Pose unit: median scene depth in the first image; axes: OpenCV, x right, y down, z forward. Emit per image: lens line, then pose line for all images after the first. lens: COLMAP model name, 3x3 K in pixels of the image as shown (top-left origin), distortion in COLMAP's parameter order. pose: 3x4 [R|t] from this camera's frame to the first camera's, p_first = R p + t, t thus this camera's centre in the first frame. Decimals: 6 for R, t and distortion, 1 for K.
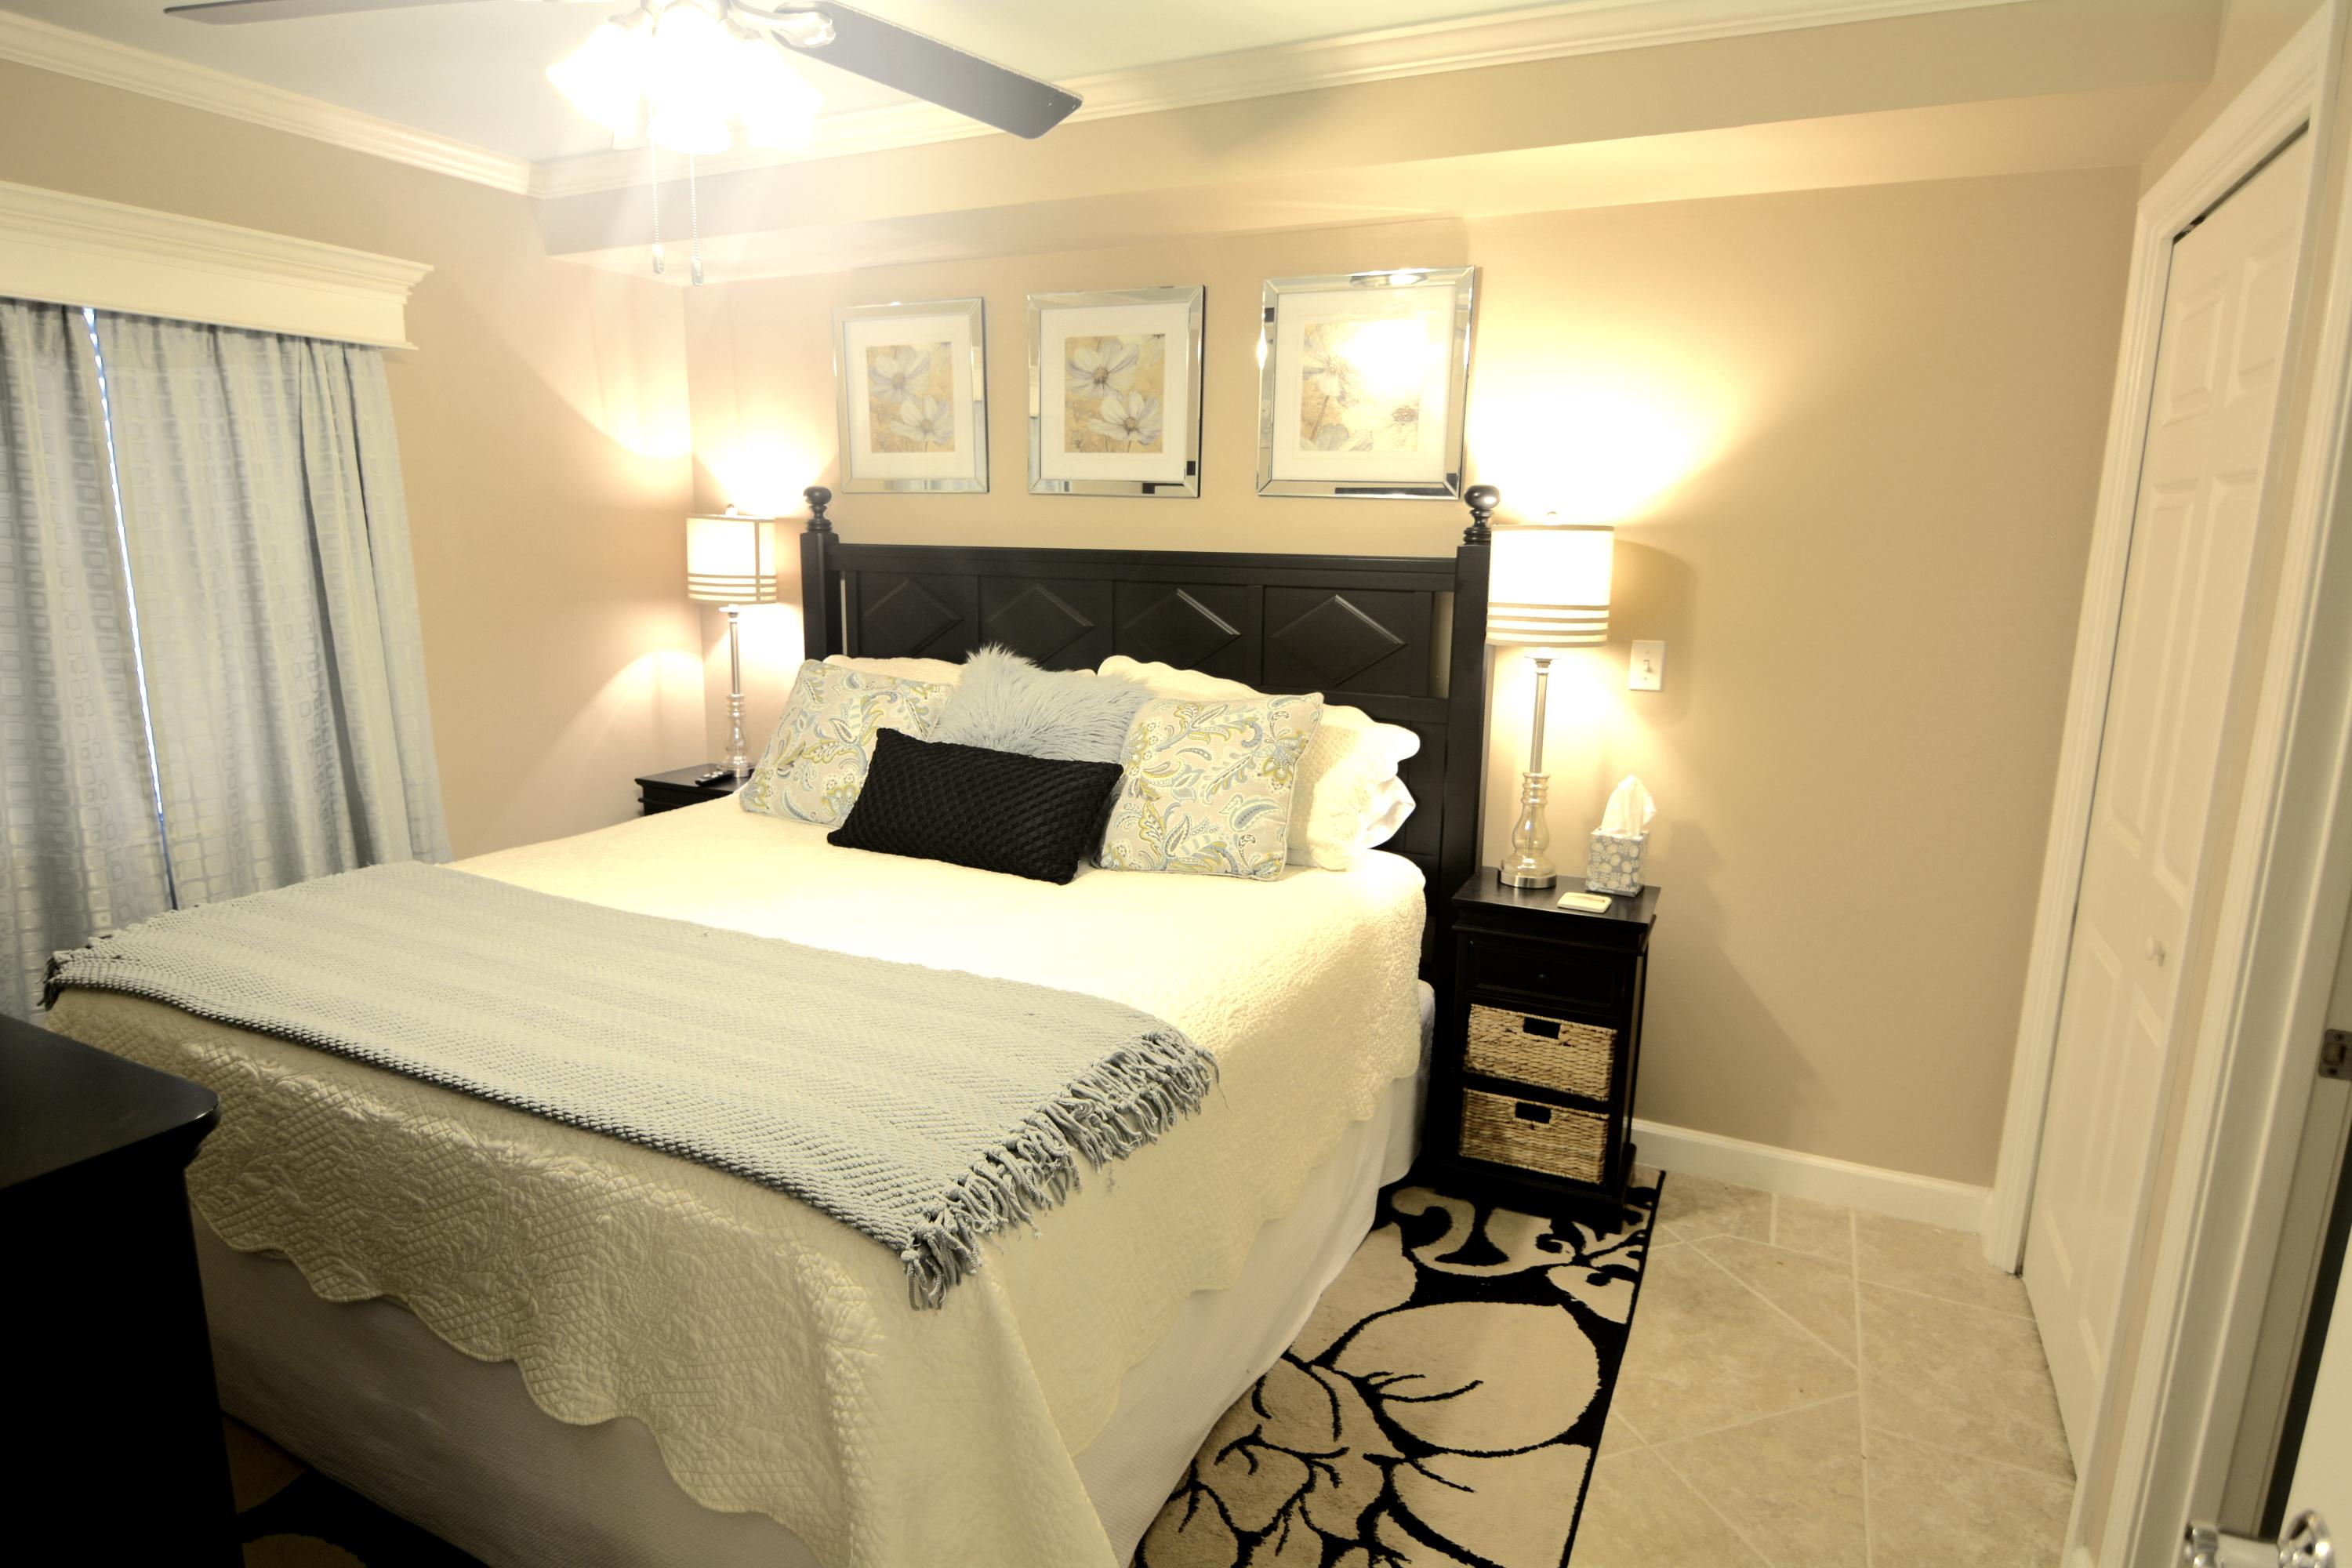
lens RADIAL K [[1290.9, 0, 1167.1], [0, 1290.9, 782.5], [0, 0, 1]] dist [-0.003302, -0.009556]
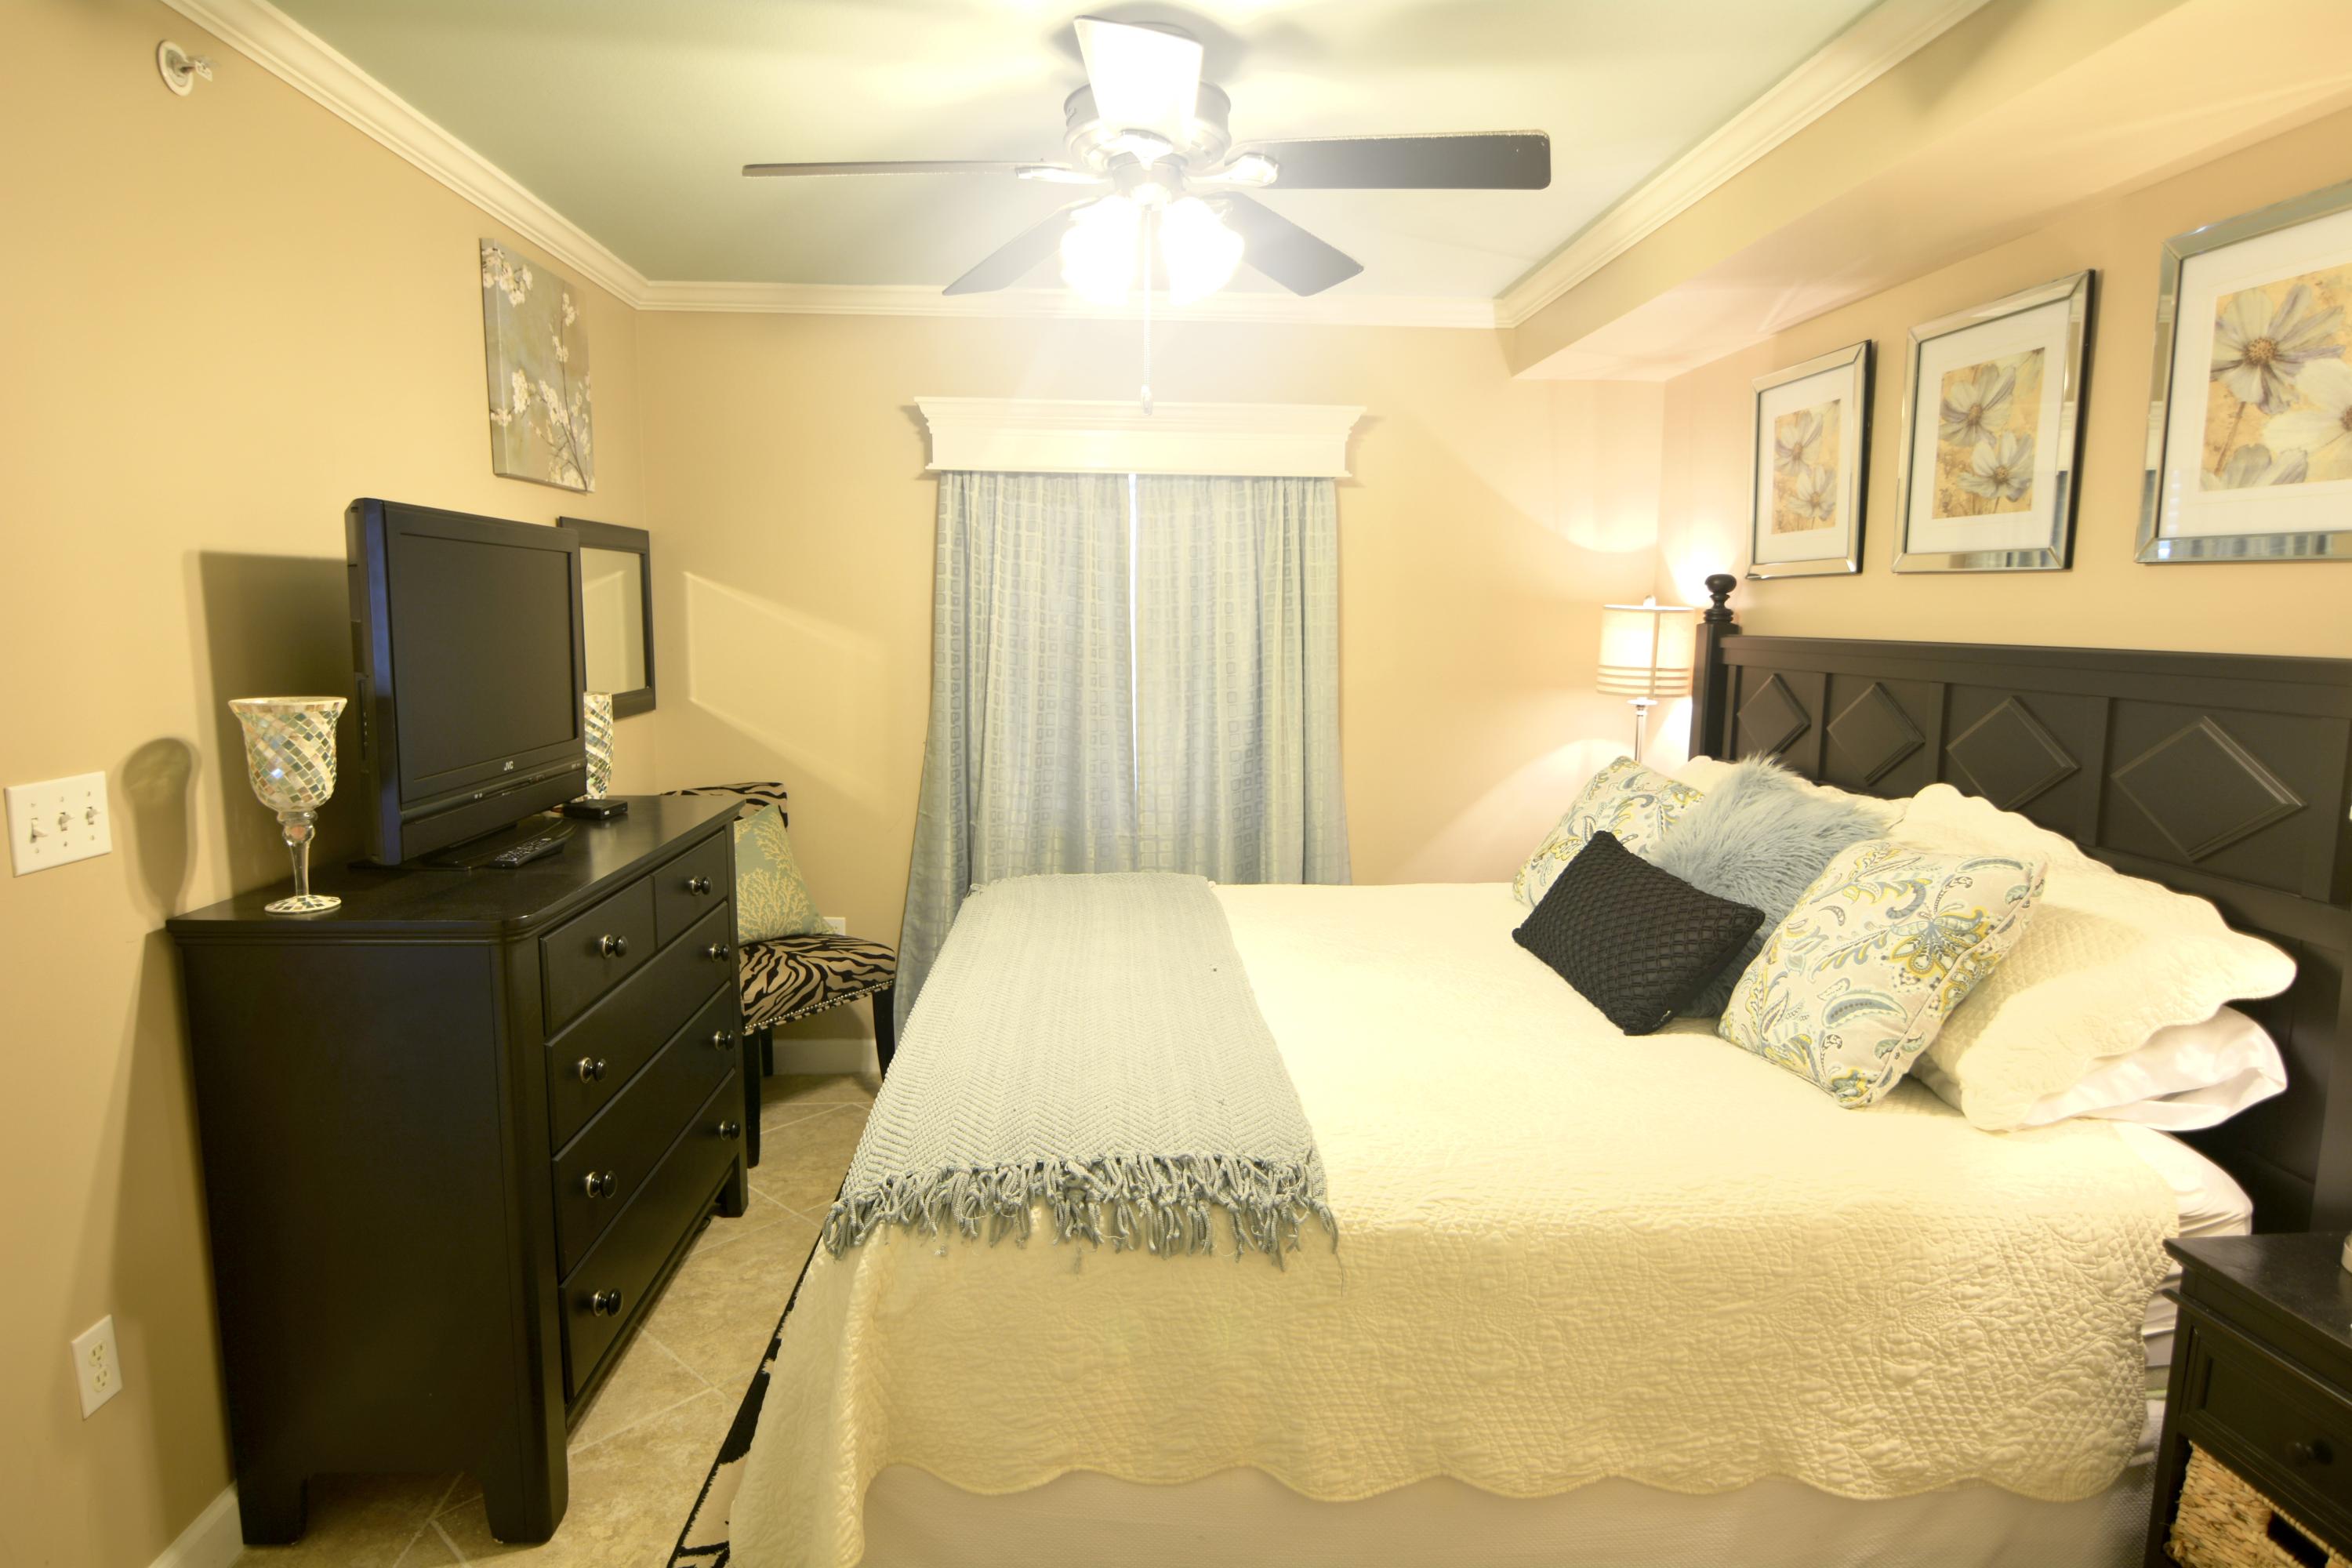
lens RADIAL K [[1290.9, 0, 1161.0], [0, 1290.9, 783.0], [0, 0, 1]] dist [-0.003302, -0.009556]
pose [[0.487636, 0.101514, -0.867125, 0.426368], [-0.165505, 0.985956, 0.022353, -0.045061], [0.857216, 0.132613, 0.497588, 0.268521]]
